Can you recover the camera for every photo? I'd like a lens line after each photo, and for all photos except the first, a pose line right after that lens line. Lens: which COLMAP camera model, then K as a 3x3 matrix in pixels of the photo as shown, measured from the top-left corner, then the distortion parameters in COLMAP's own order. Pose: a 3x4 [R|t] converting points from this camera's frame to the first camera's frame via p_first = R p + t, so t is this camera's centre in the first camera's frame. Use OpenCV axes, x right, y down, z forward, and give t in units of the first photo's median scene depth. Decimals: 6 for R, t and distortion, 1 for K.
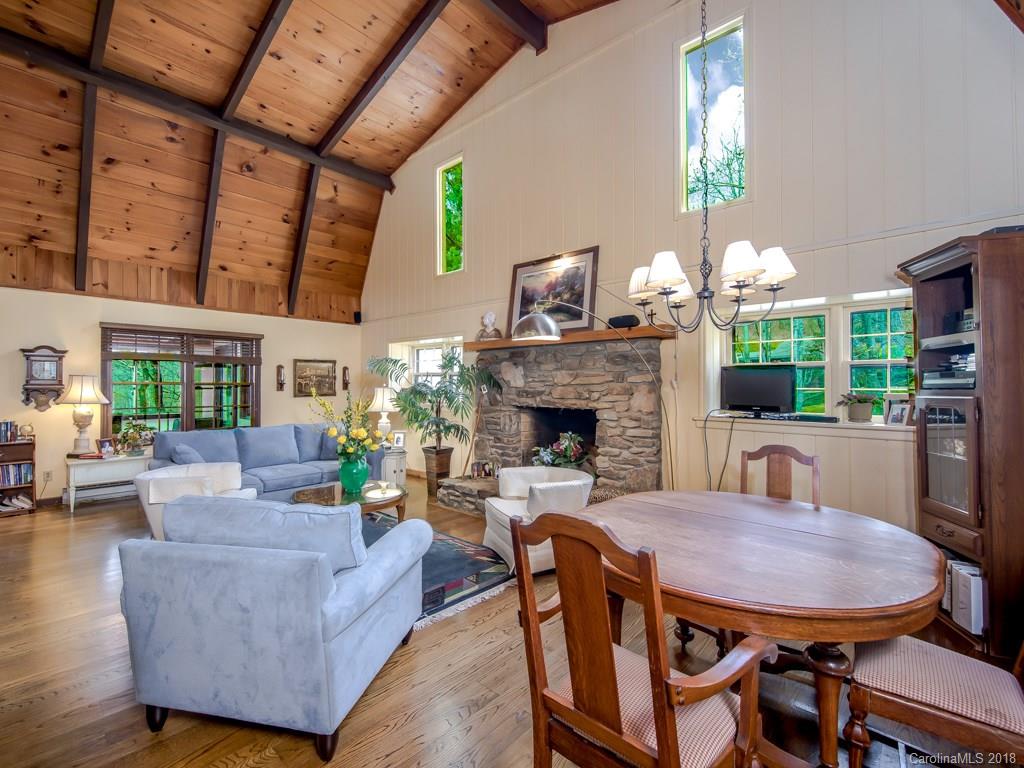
lens RADIAL K [[411.6, 0, 470.4], [0, 411.6, 382.8], [0, 0, 1]] dist [-0.000035, 0.000004]
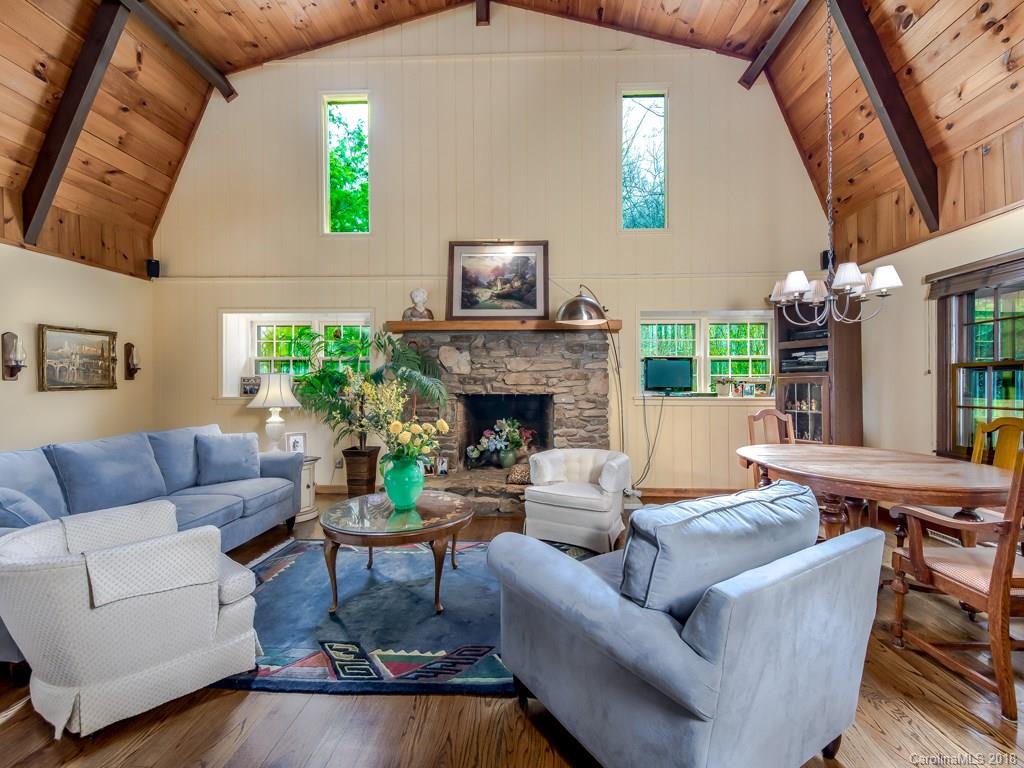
lens RADIAL K [[421.1, 0, 512.0], [0, 421.1, 384.0], [0, 0, 1]] dist [0.000434, -0.000332]
pose [[0.772998, -0.005488, 0.634385, -0.407411], [-0.003617, 0.999908, 0.013057, 0.020907], [-0.634398, -0.012388, 0.772907, 0.189868]]
